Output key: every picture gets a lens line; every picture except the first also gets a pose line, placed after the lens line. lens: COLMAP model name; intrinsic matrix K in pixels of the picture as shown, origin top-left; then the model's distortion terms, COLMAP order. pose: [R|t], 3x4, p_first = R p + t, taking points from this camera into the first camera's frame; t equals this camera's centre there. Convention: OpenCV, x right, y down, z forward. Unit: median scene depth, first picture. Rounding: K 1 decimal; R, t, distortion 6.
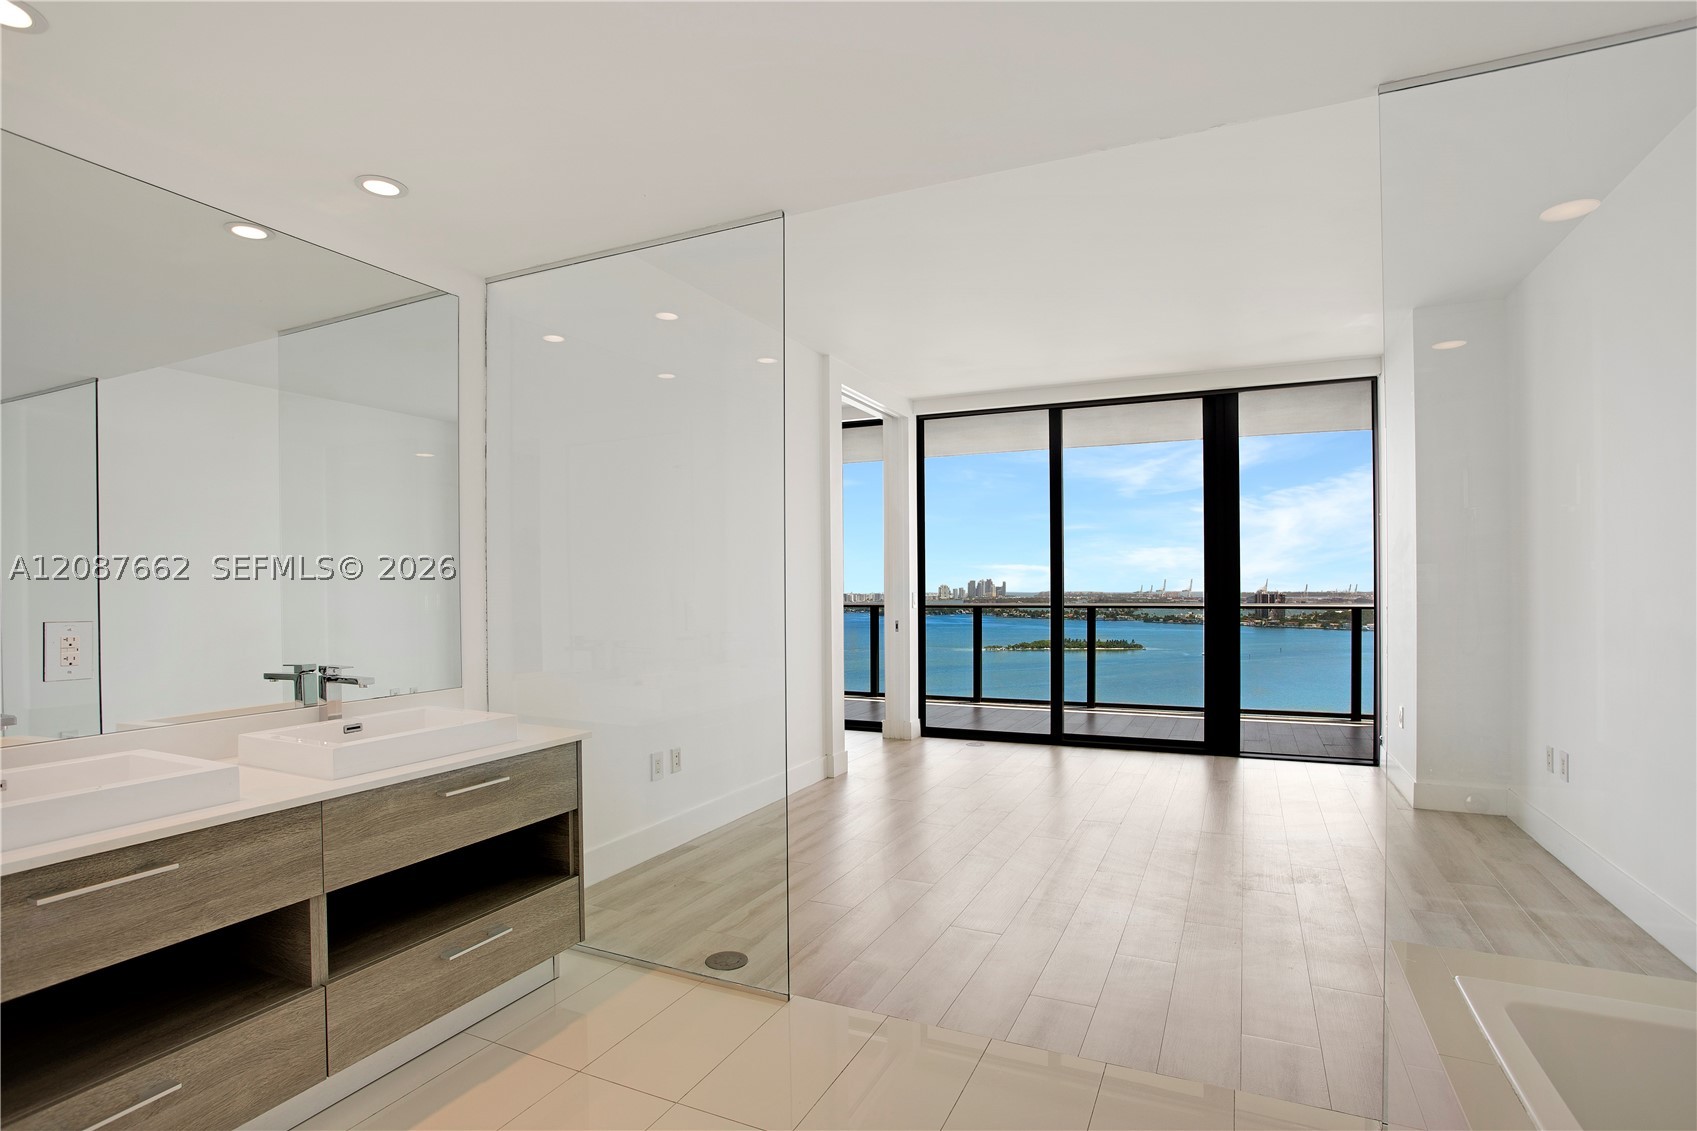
lens RADIAL K [[850.6, 0, 853.3], [0, 850.6, 571.4], [0, 0, 1]] dist [-0.080943, 0.037350]
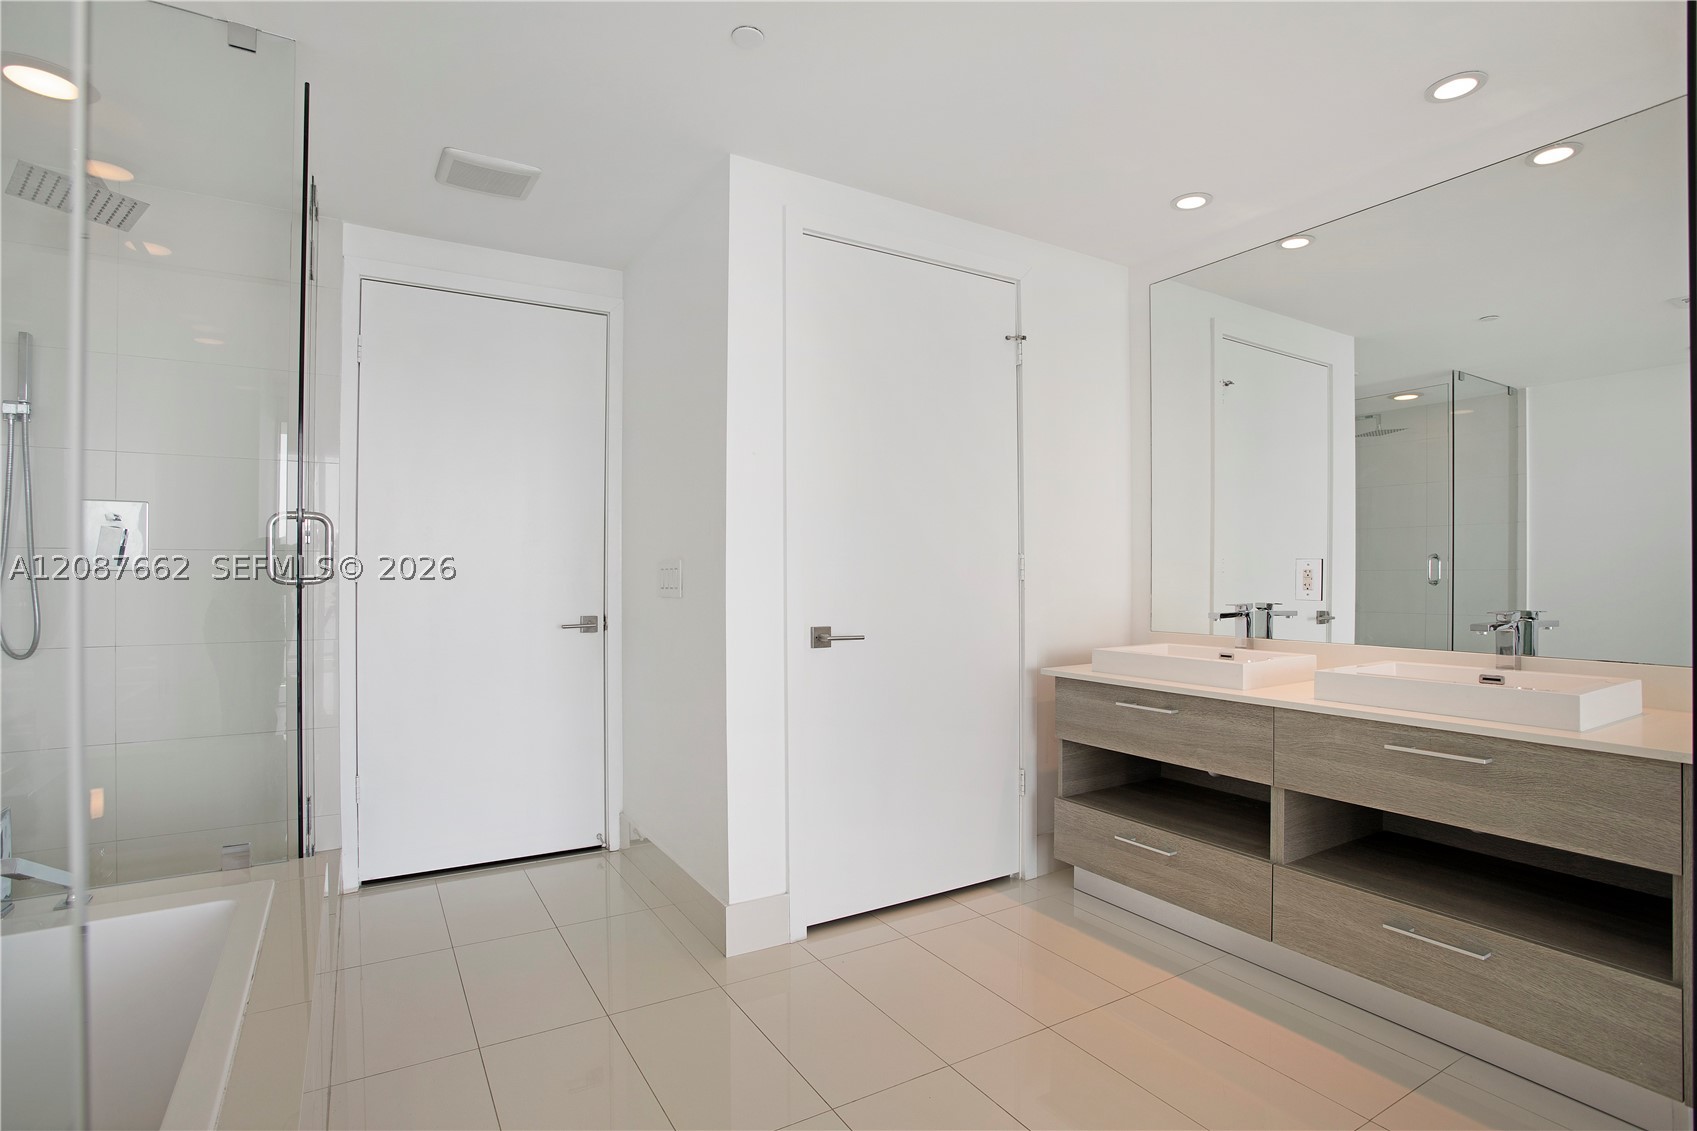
lens RADIAL K [[850.6, 0, 853.3], [0, 850.6, 571.4], [0, 0, 1]] dist [-0.080943, 0.037350]
pose [[-0.568495, -0.003144, -0.822681, 0.675961], [0.010405, 0.999885, -0.011011, 0.088816], [0.822621, -0.014820, -0.568397, 1.171122]]
